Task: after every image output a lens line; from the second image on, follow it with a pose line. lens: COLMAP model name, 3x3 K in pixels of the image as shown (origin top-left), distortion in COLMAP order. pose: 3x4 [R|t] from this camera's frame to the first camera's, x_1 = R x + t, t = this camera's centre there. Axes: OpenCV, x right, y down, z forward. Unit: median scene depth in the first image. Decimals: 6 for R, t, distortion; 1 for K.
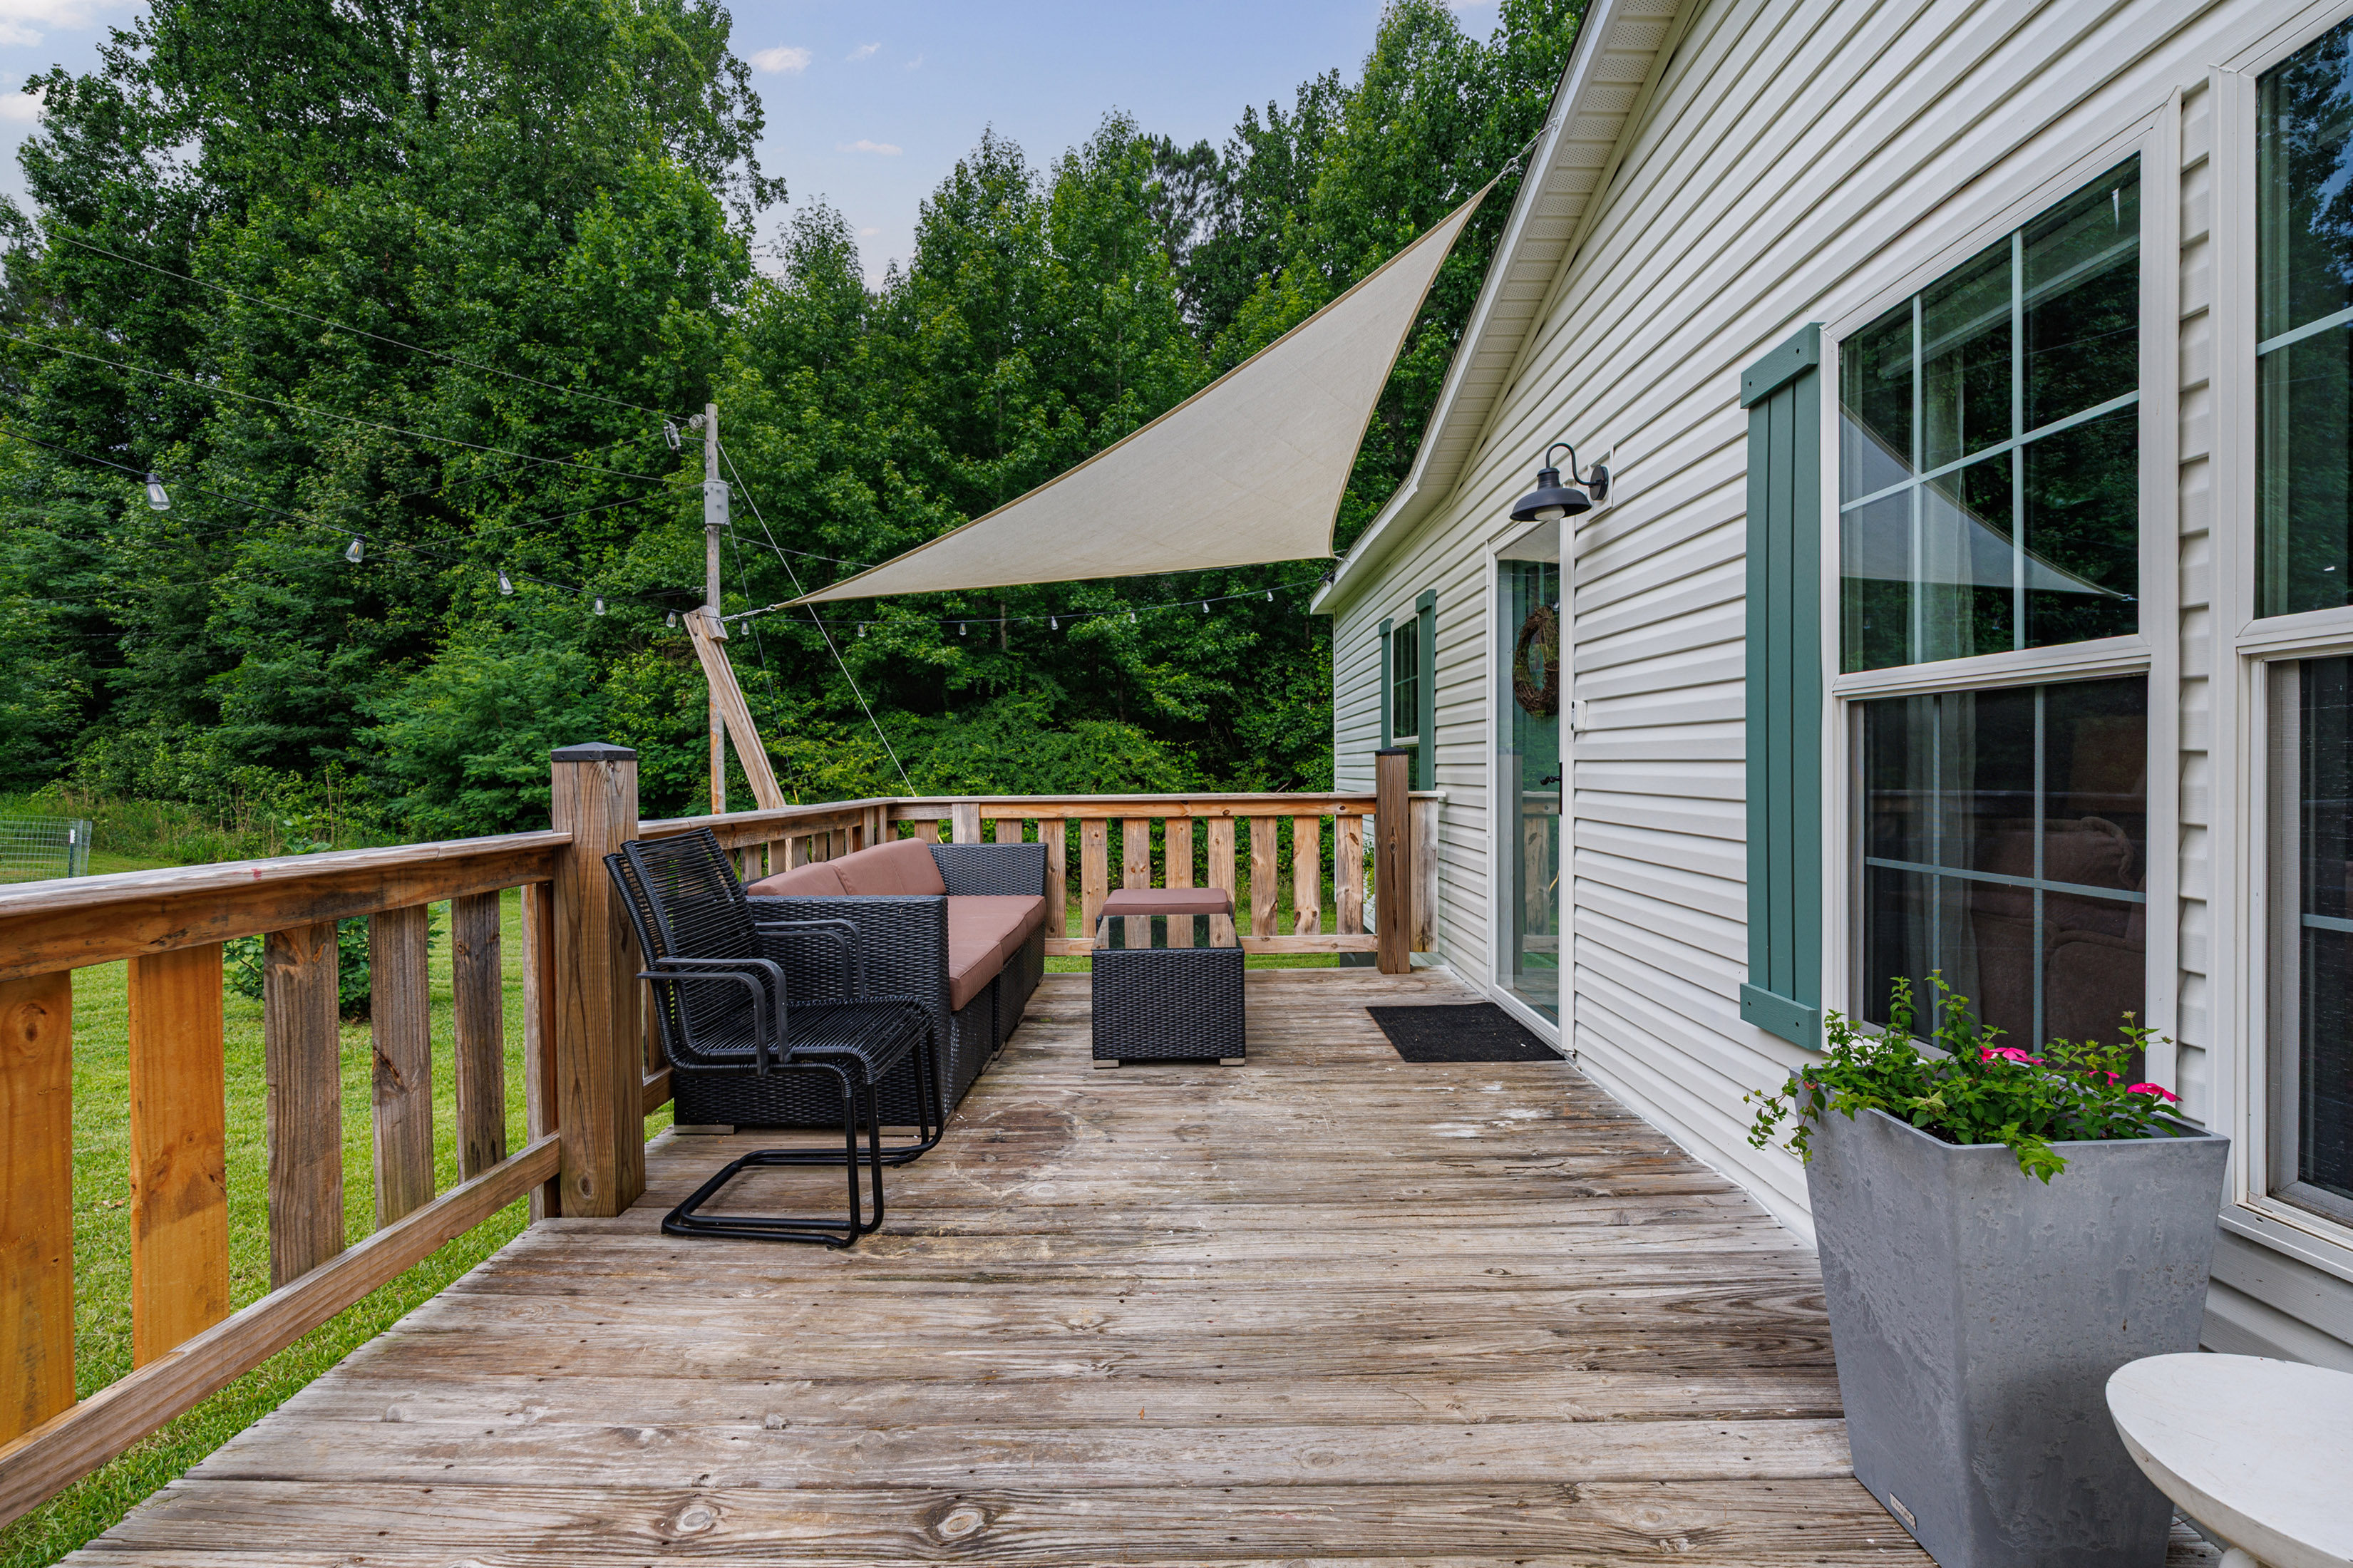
lens RADIAL K [[1045.2, 0, 1179.0], [0, 1045.2, 778.0], [0, 0, 1]] dist [0.001755, -0.001054]
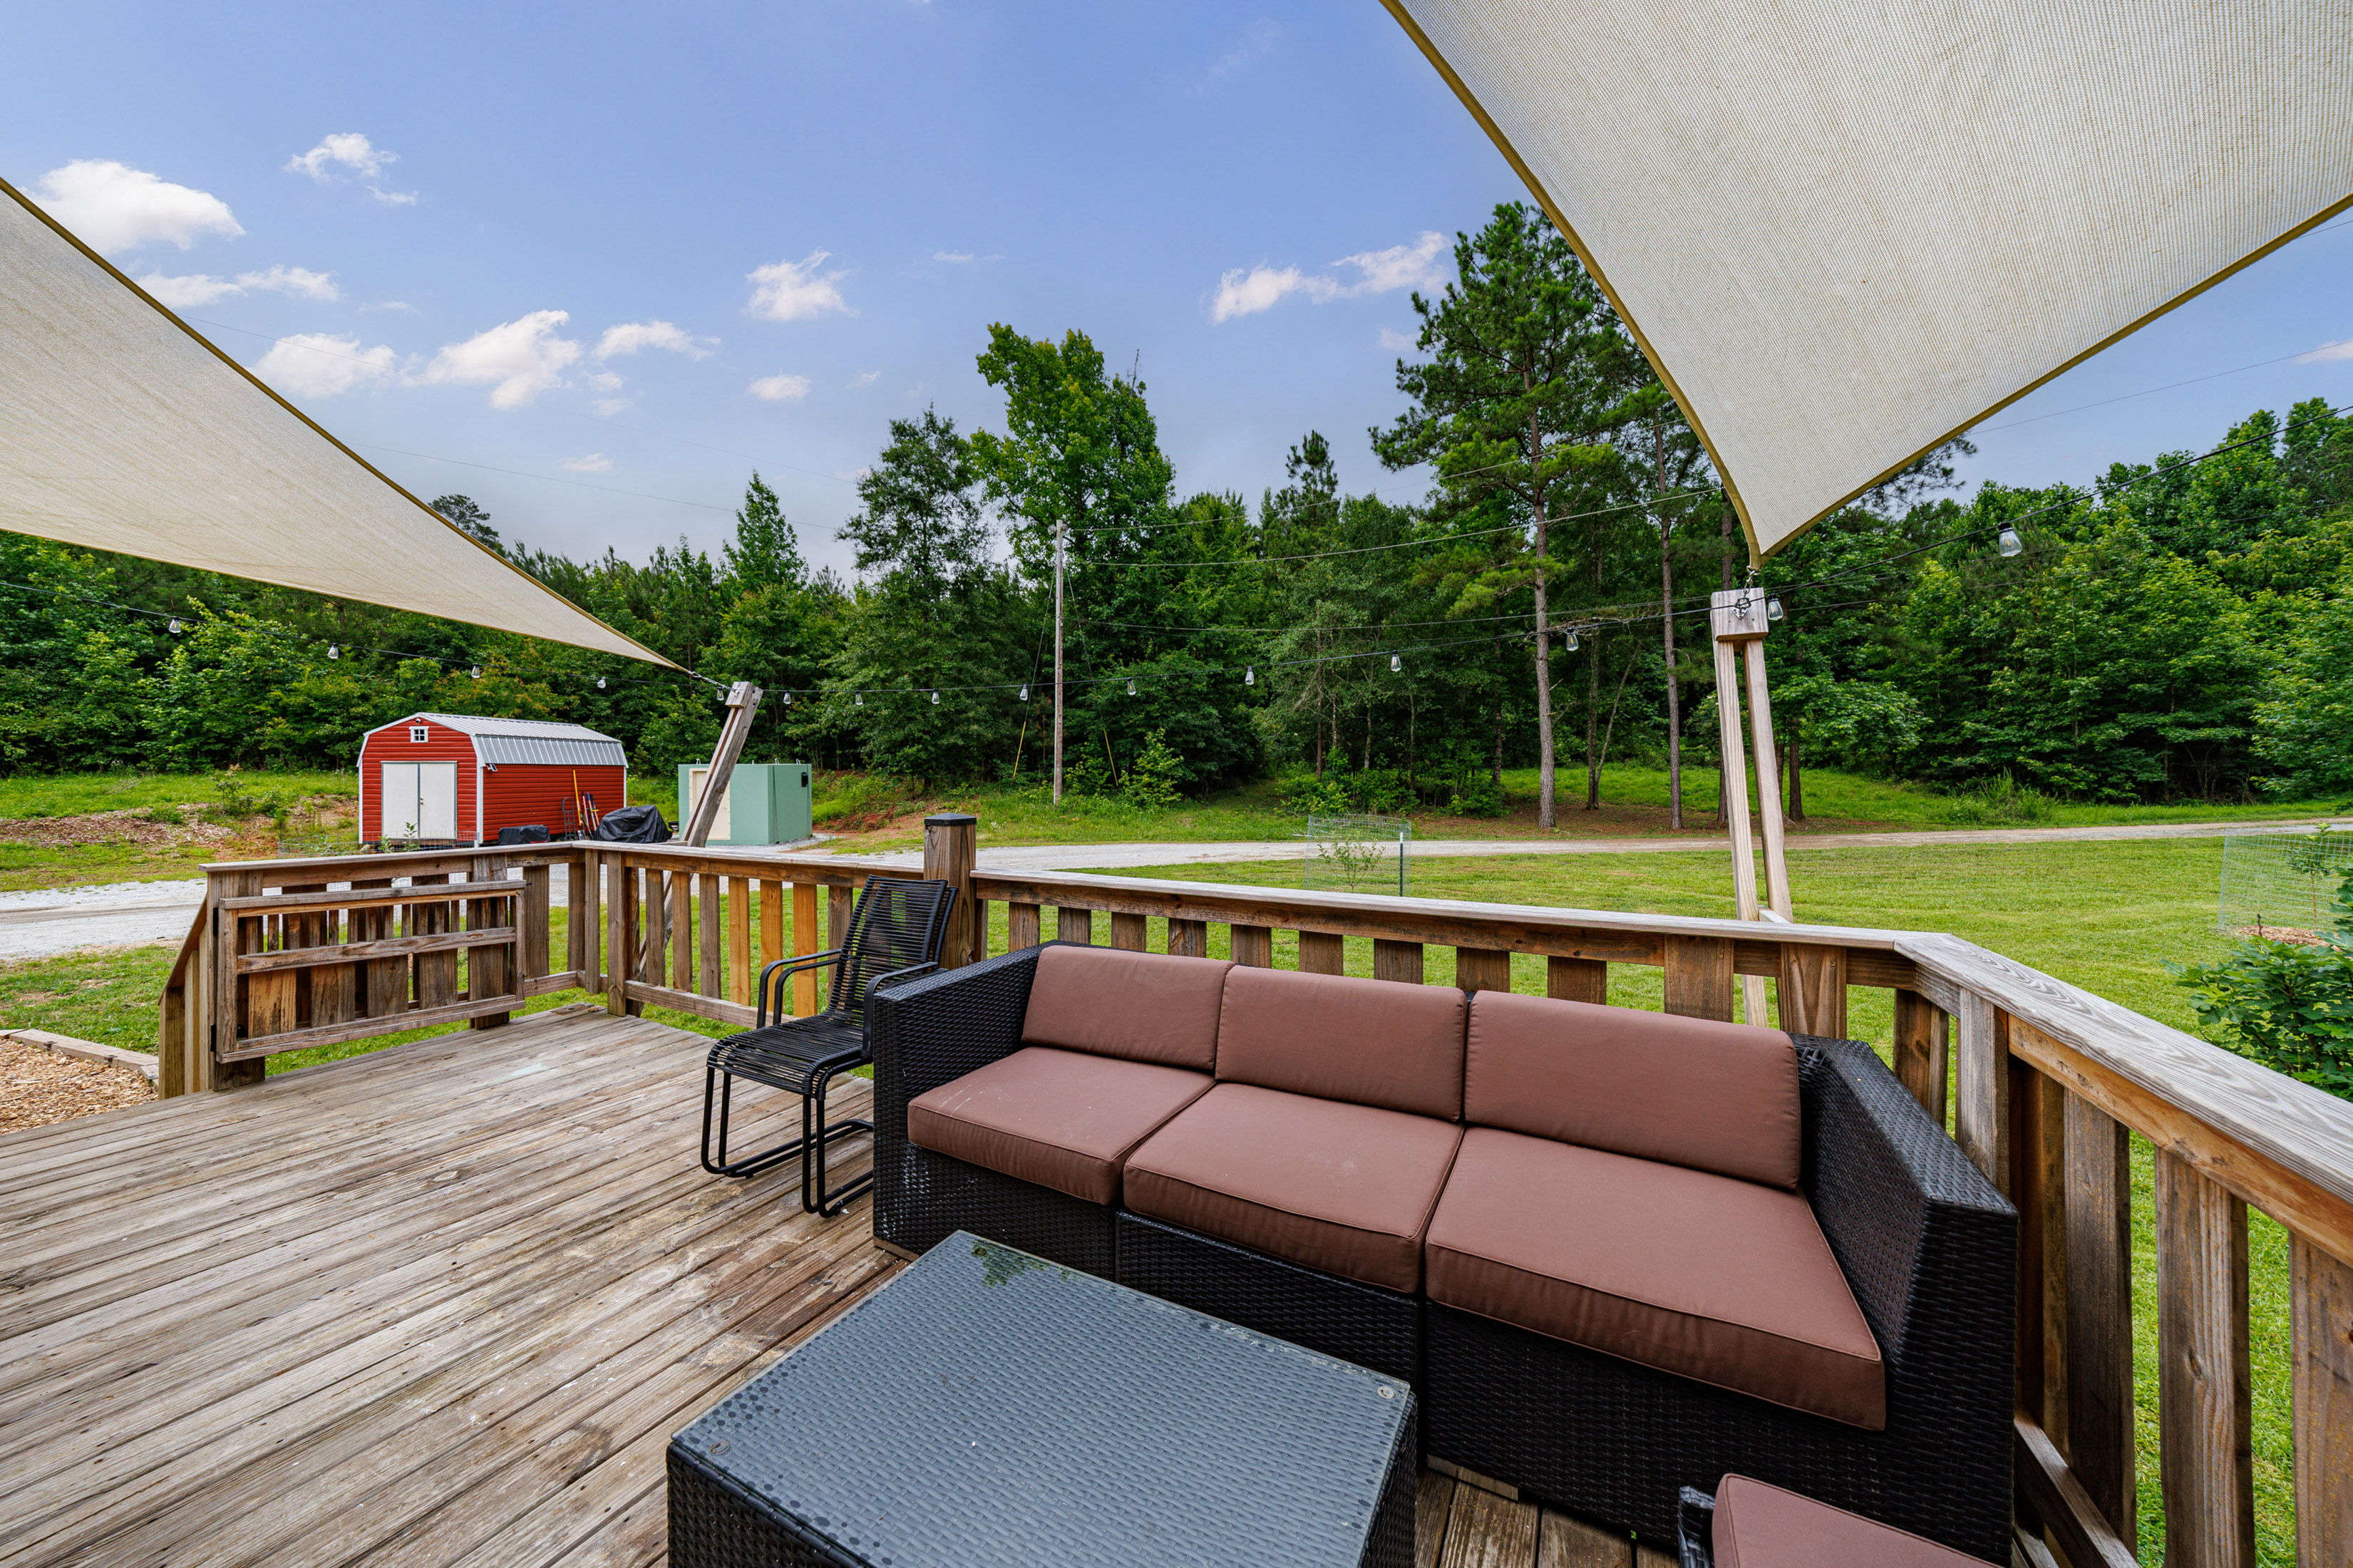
lens RADIAL K [[789.1, 0, 1167.1], [0, 789.1, 775.8], [0, 0, 1]] dist [-0.004788, -0.000067]
pose [[-0.476445, 0.007619, -0.879171, 0.036599], [-0.002094, 0.999950, 0.009800, -0.012124], [0.879202, 0.006510, -0.476405, 0.216310]]
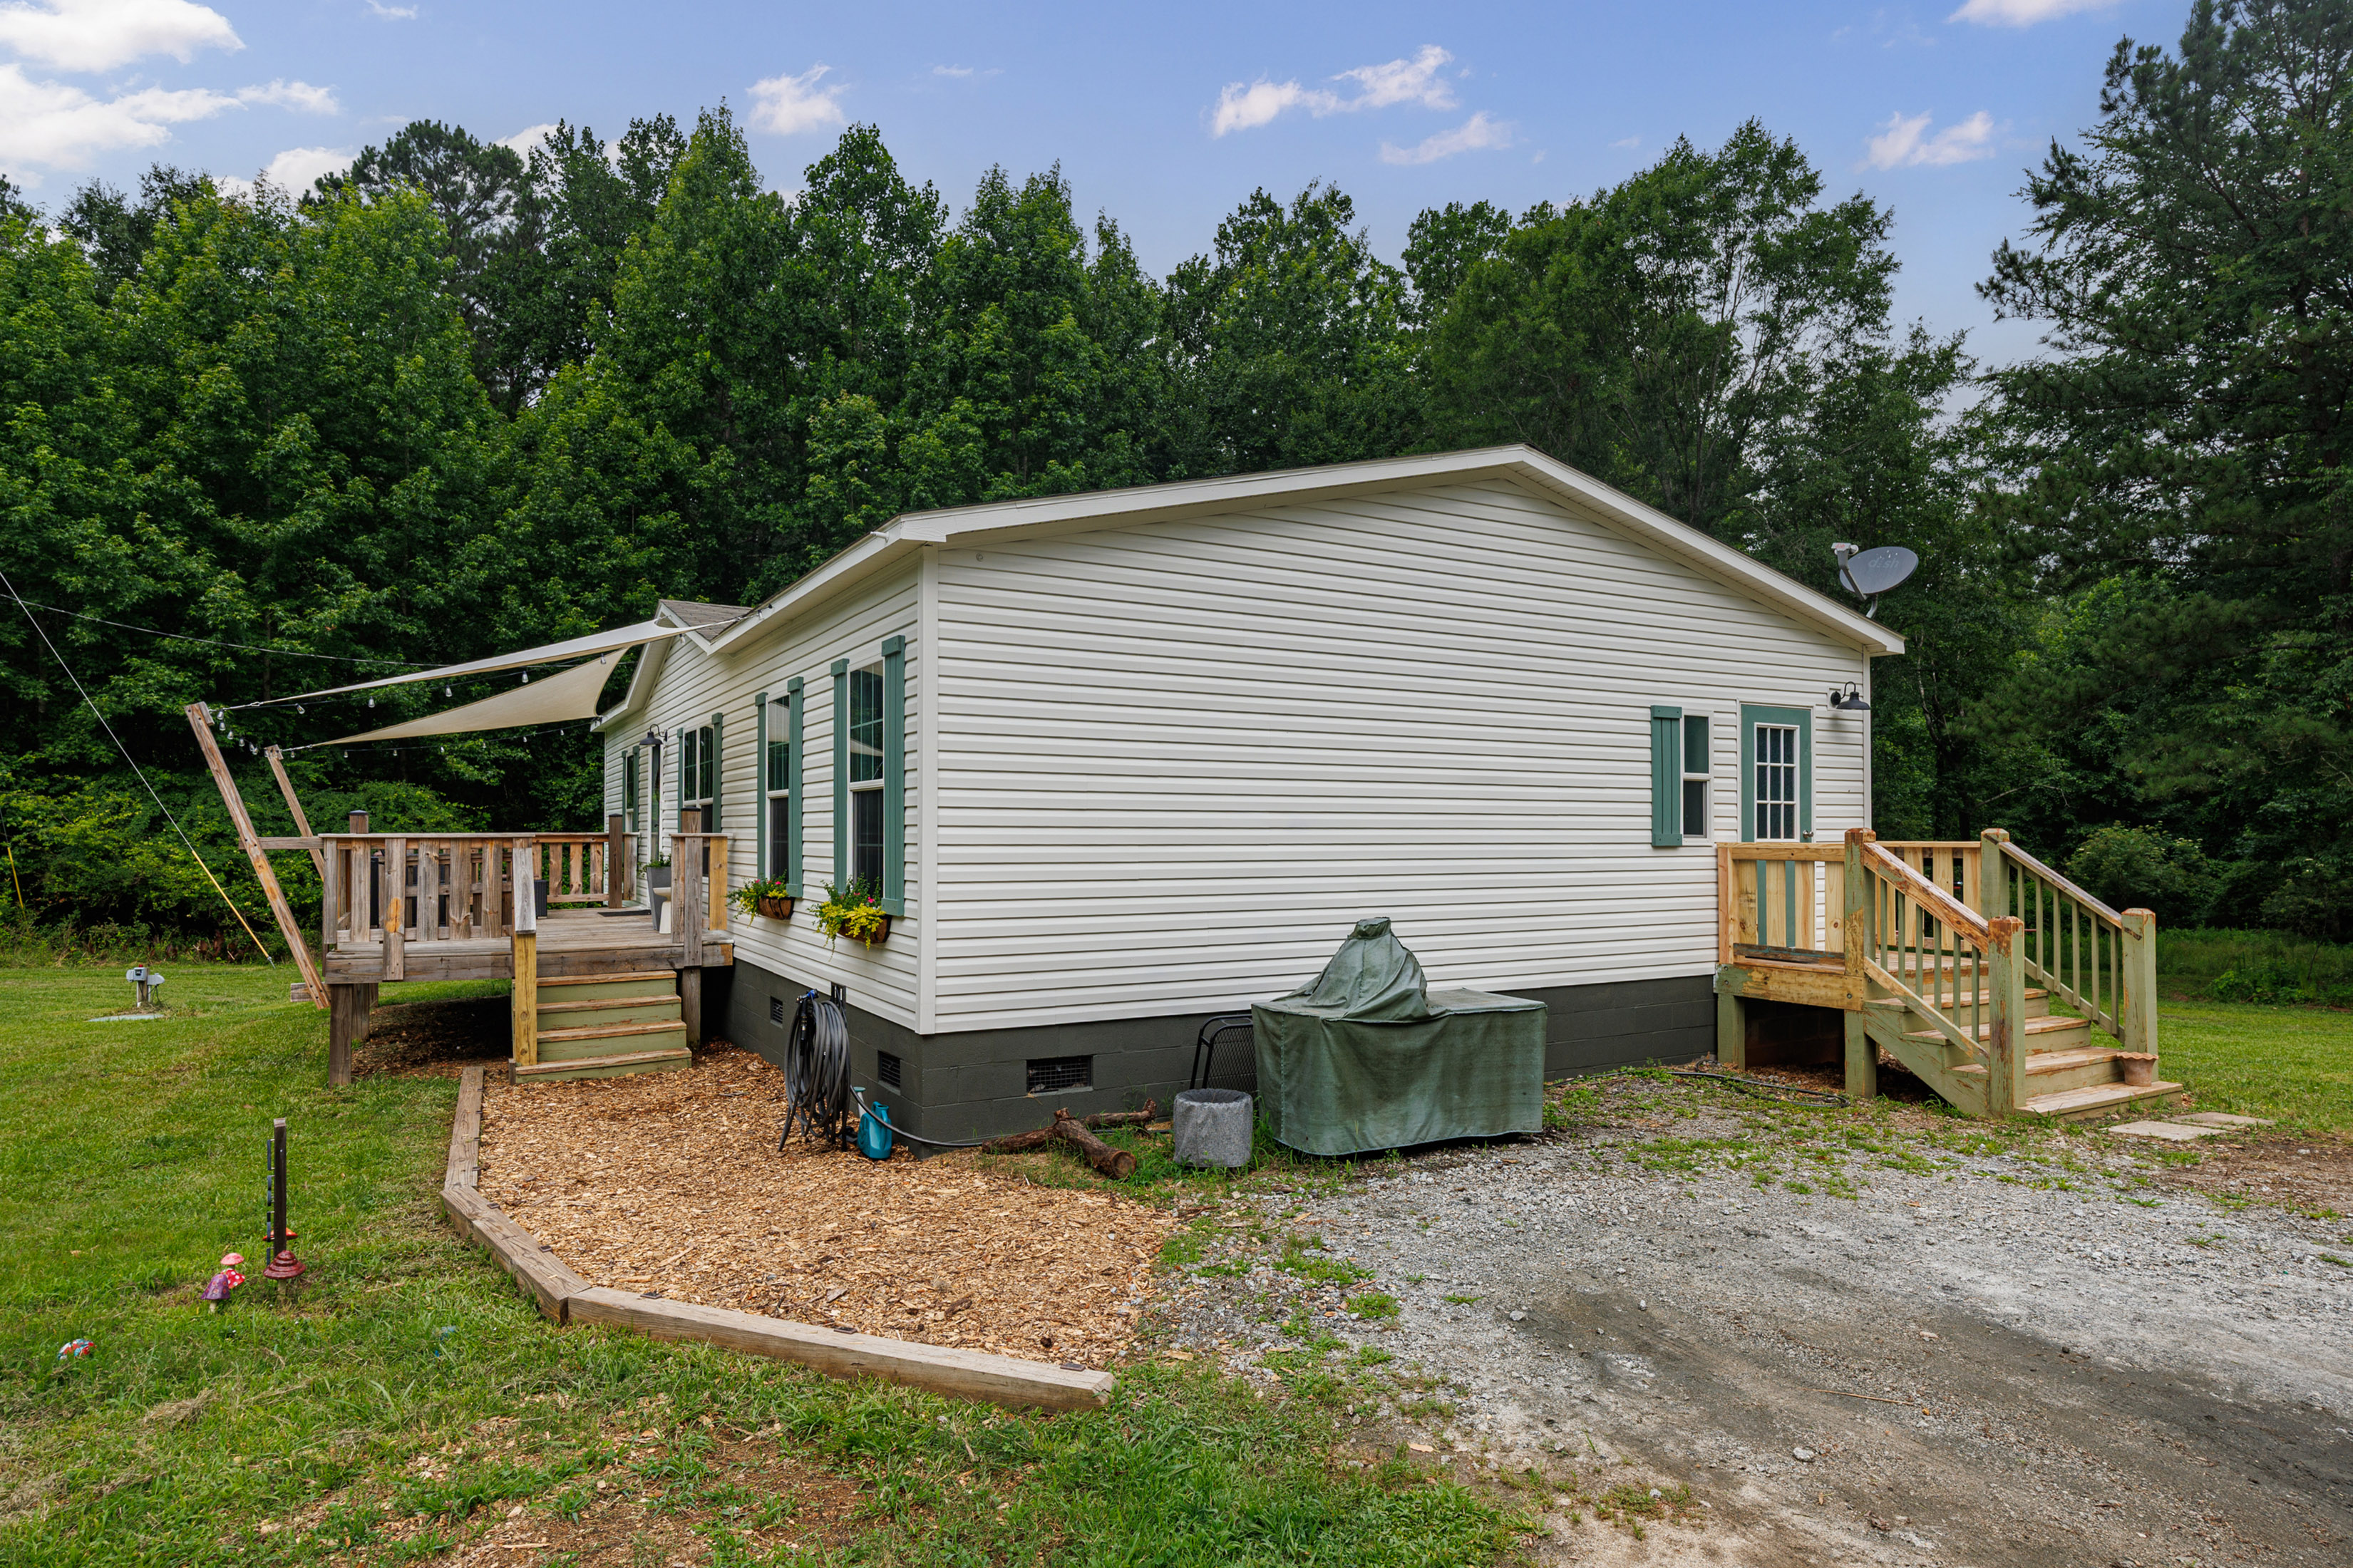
lens RADIAL K [[1316.9, 0, 1170.8], [0, 1316.9, 789.6], [0, 0, 1]] dist [0.015473, 0.001980]
pose [[0.871962, 0.026355, 0.488864, -0.042920], [-0.003308, 0.998844, -0.047947, 0.014209], [-0.489563, 0.040191, 0.871041, -0.574257]]
